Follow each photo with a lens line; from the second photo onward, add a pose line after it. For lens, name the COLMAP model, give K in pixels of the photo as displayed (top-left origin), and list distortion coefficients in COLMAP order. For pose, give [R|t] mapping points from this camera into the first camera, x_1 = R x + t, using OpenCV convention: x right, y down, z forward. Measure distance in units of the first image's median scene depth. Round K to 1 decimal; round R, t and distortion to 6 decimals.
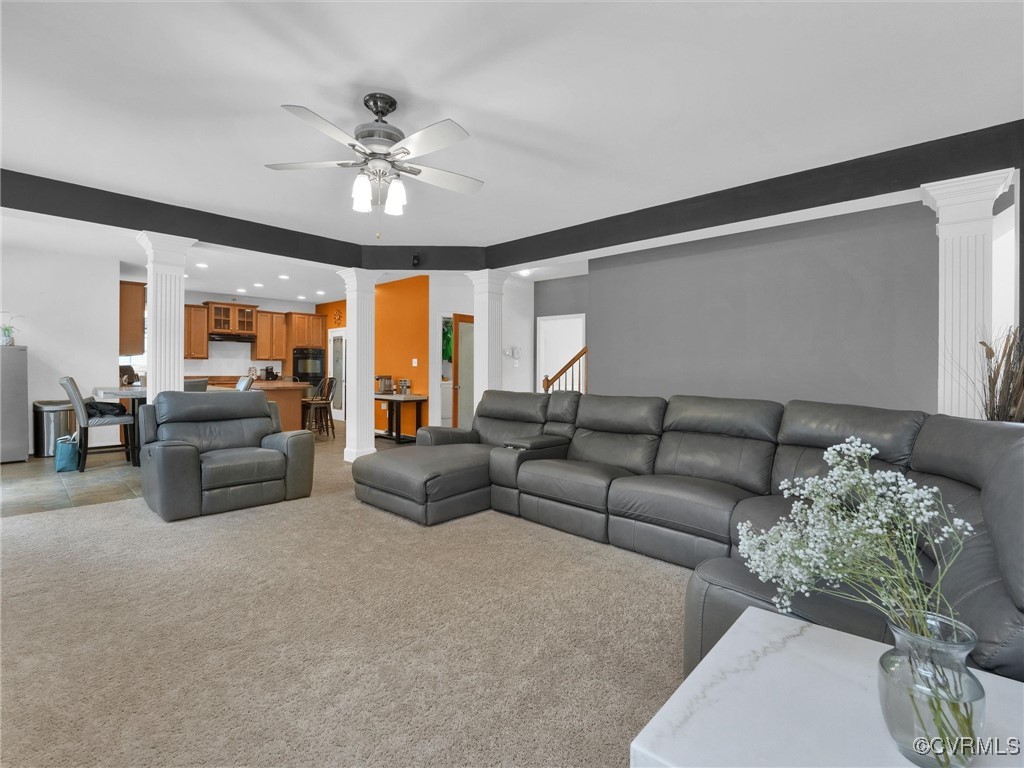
lens RADIAL K [[471.9, 0, 512.9], [0, 471.9, 374.8], [0, 0, 1]] dist [-0.036886, -0.000050]
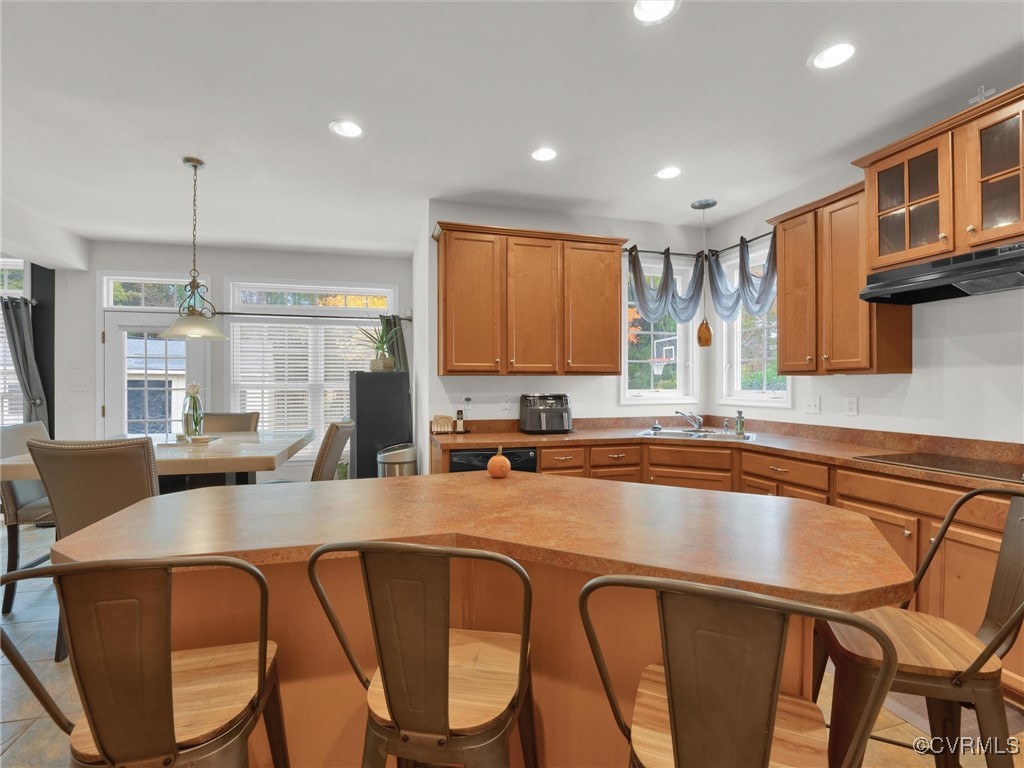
lens RADIAL K [[467.5, 0, 508.8], [0, 467.5, 391.0], [0, 0, 1]] dist [-0.026106, 0.000105]
pose [[-0.515867, 0.004412, -0.856657, -0.297145], [-0.011893, 0.999853, 0.012312, -0.022233], [0.856586, 0.016540, -0.515739, 0.903608]]
